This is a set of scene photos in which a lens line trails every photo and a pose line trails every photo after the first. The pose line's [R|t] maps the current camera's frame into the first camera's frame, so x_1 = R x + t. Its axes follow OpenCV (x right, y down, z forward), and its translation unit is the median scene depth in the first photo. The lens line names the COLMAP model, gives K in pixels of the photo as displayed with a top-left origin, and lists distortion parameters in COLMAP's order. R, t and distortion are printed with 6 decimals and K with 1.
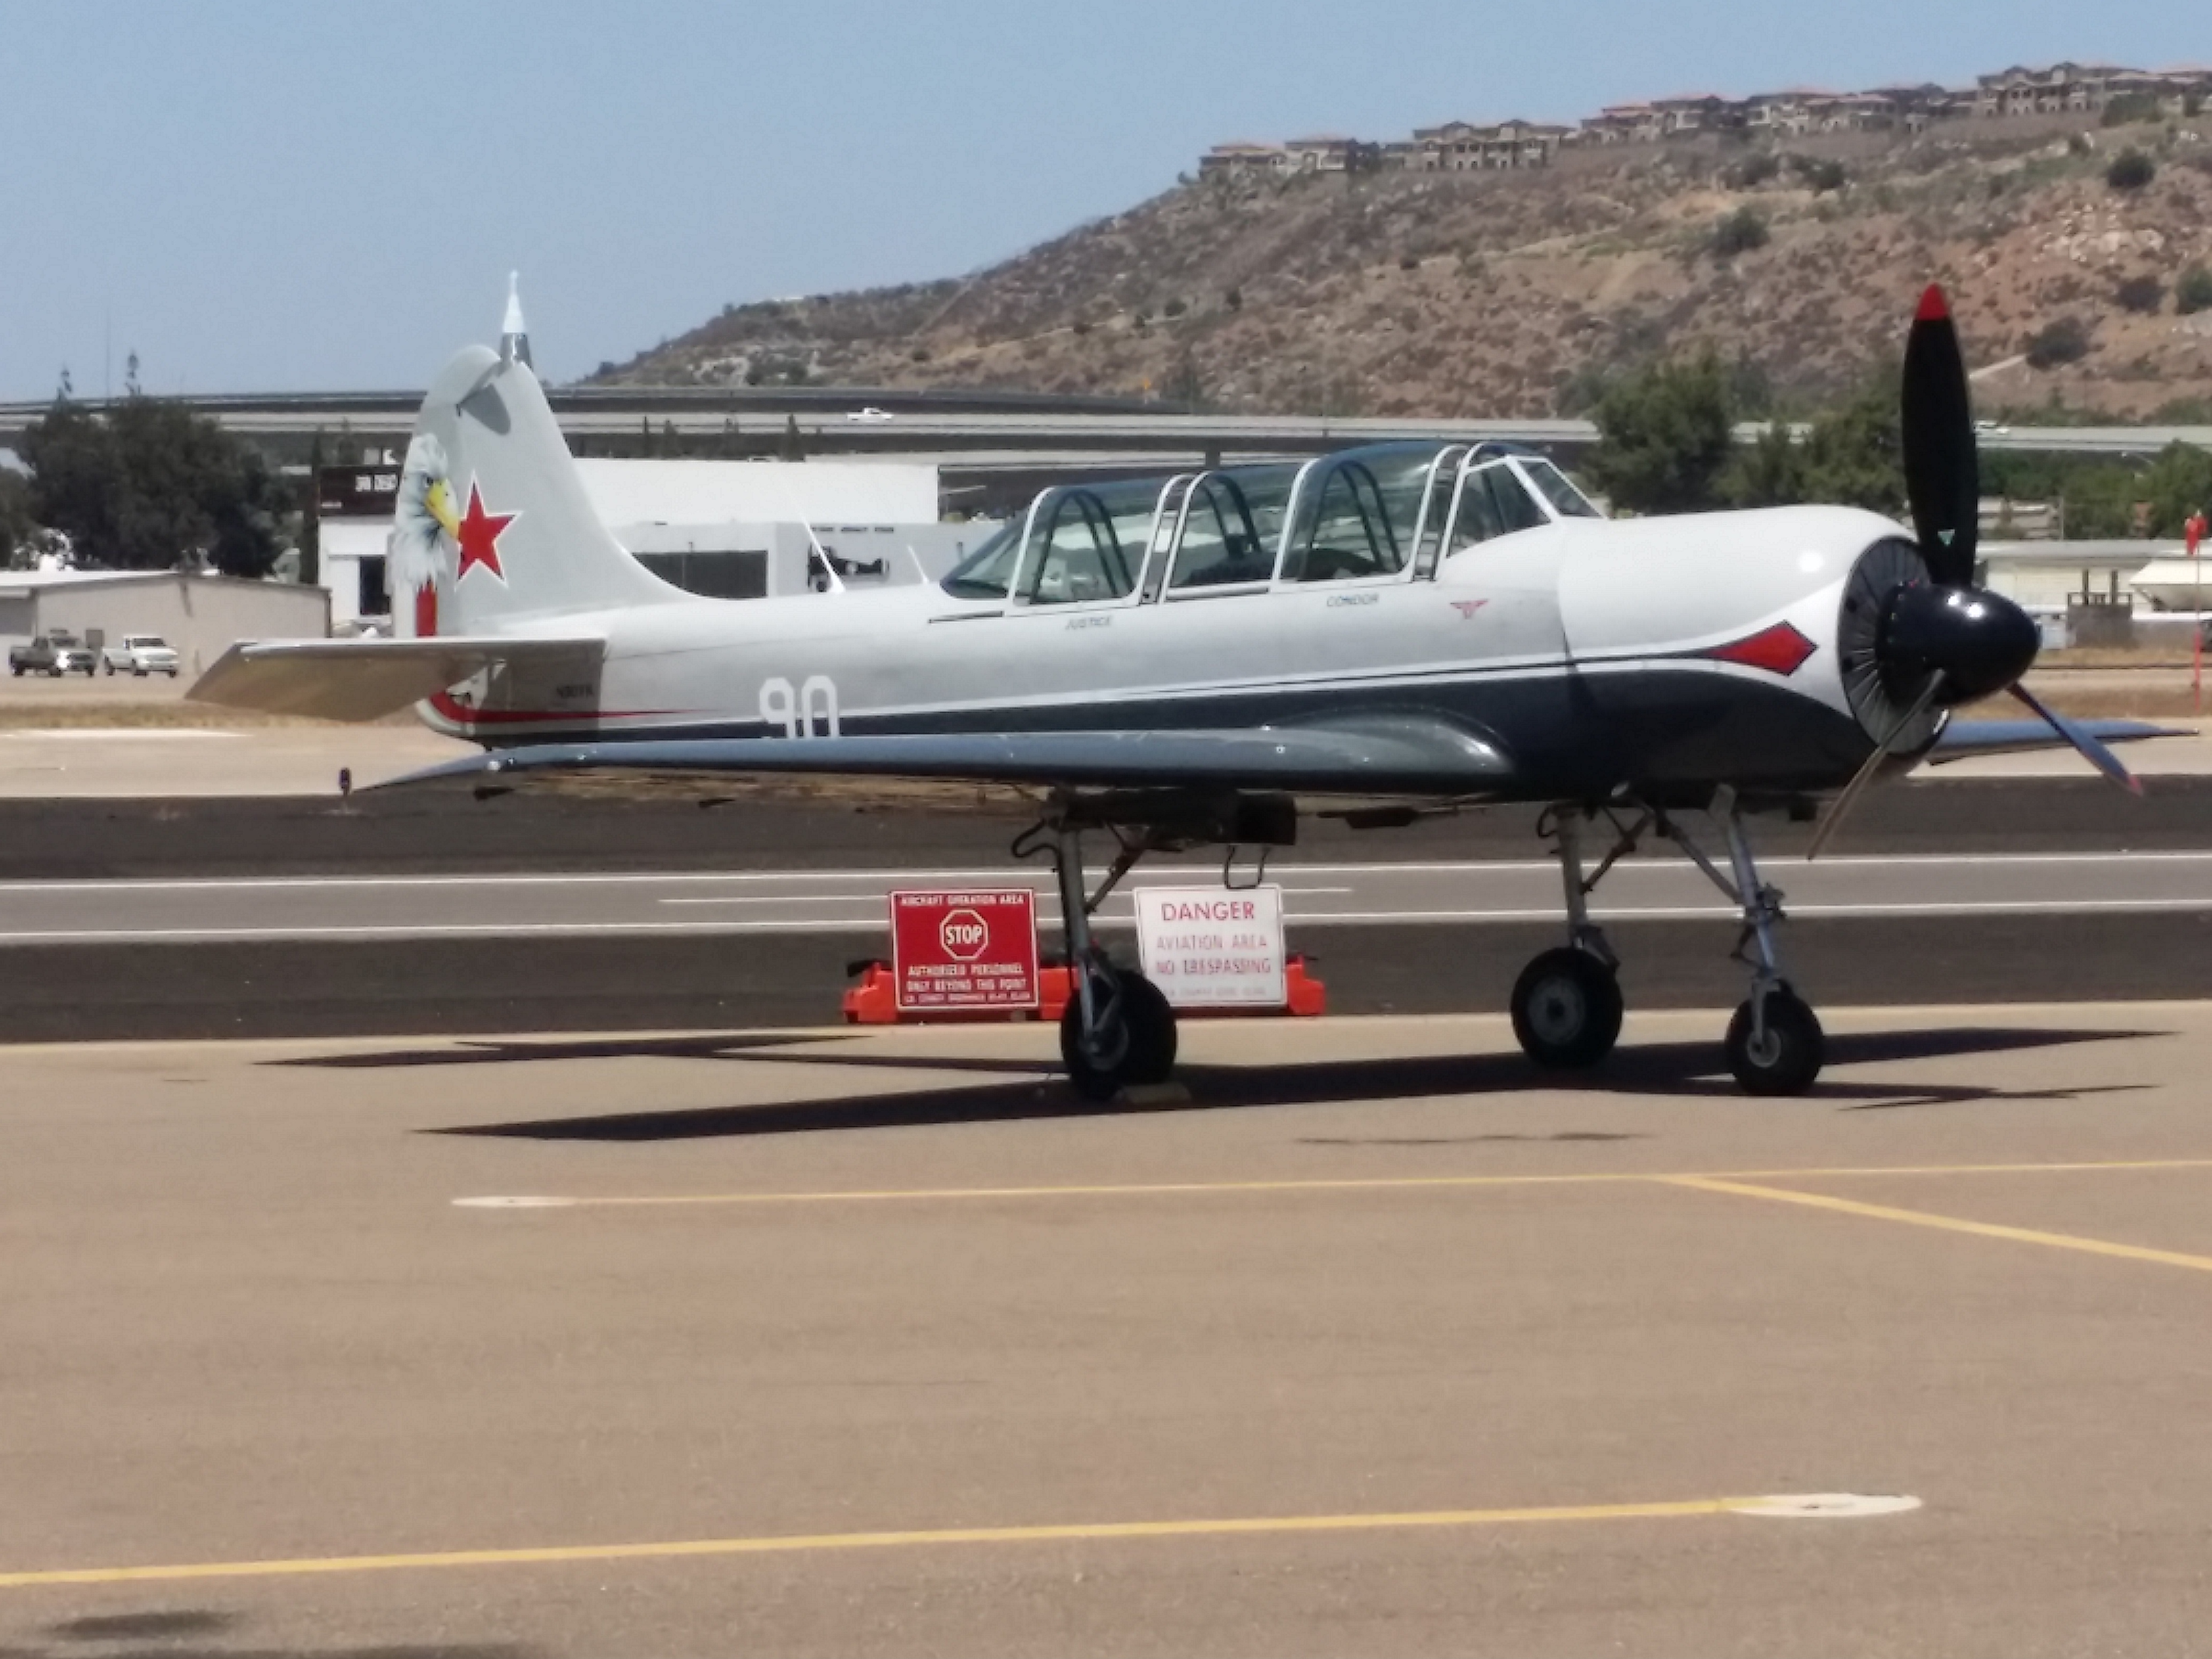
lens RADIAL K [[2021.3, 0, 1102.4], [0, 2021.3, 820.5], [0, 0, 1]] dist [-0.008614, 0.000000]
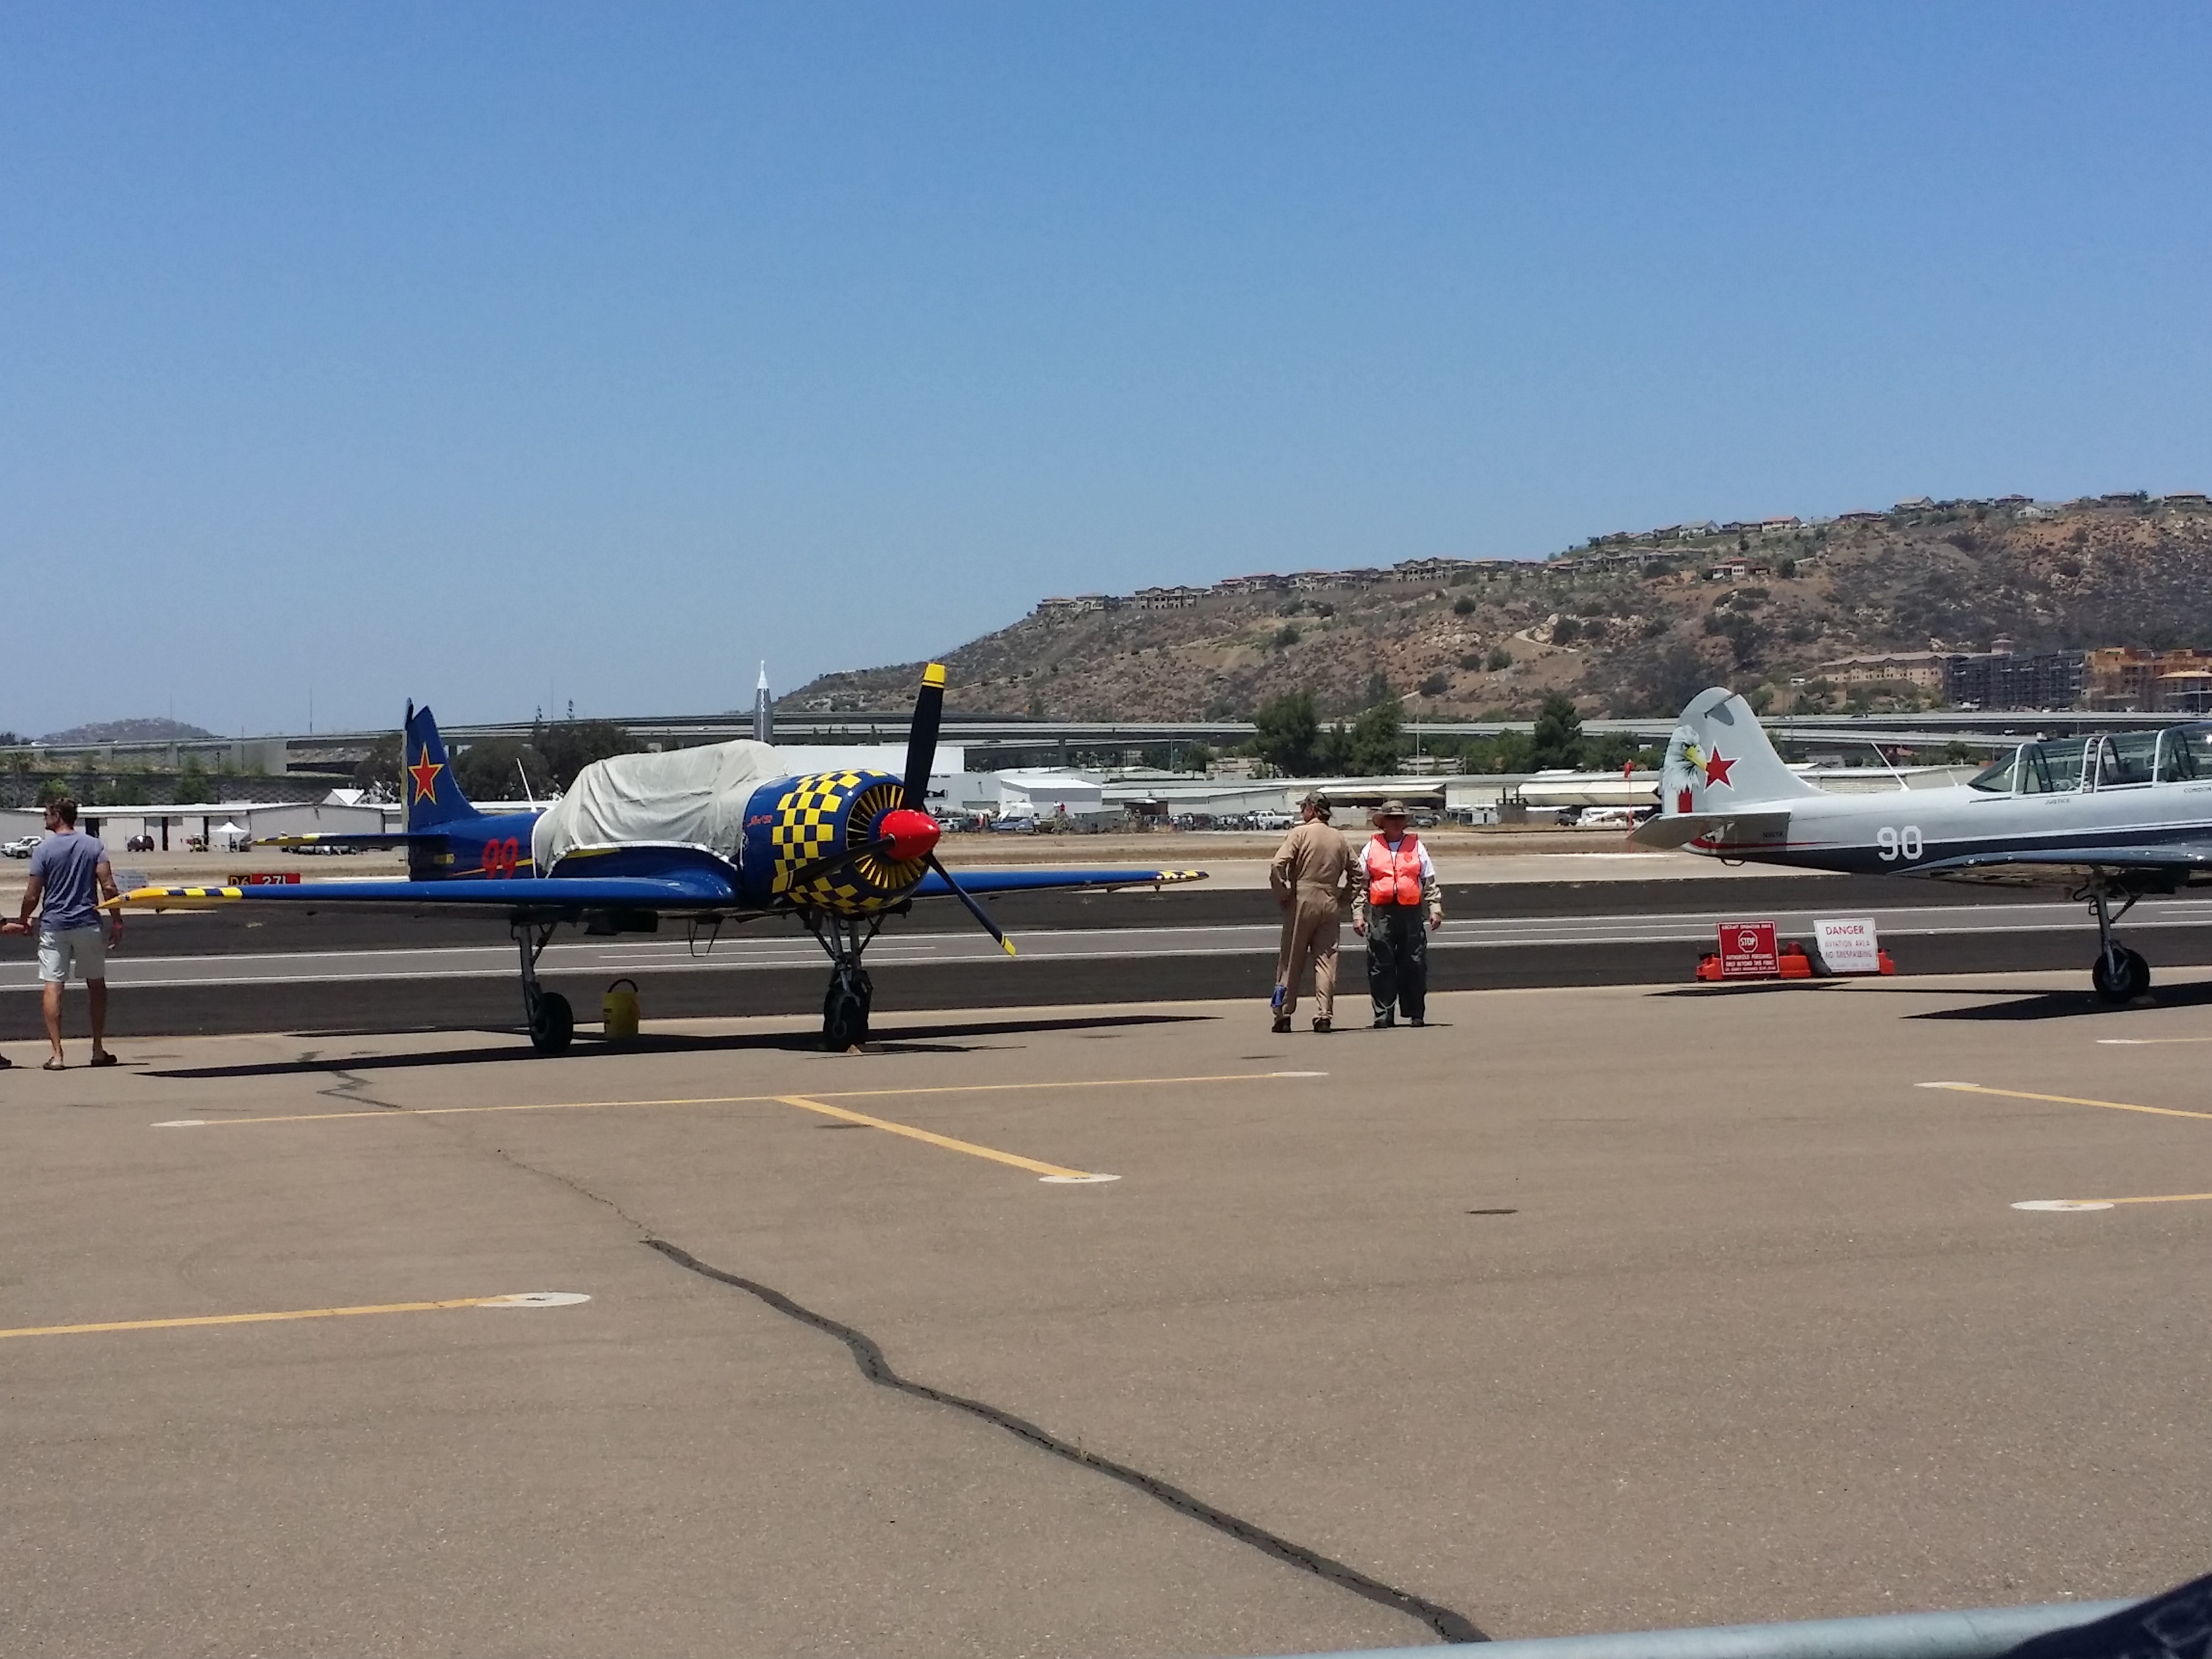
lens RADIAL K [[2021.3, 0, 1105.1], [0, 2021.3, 827.9], [0, 0, 1]] dist [-0.008614, 0.000000]
pose [[0.992130, -0.016712, 0.124094, -0.147597], [0.033909, 0.989880, -0.137795, 0.201700], [-0.120535, 0.140919, 0.982656, -1.068598]]
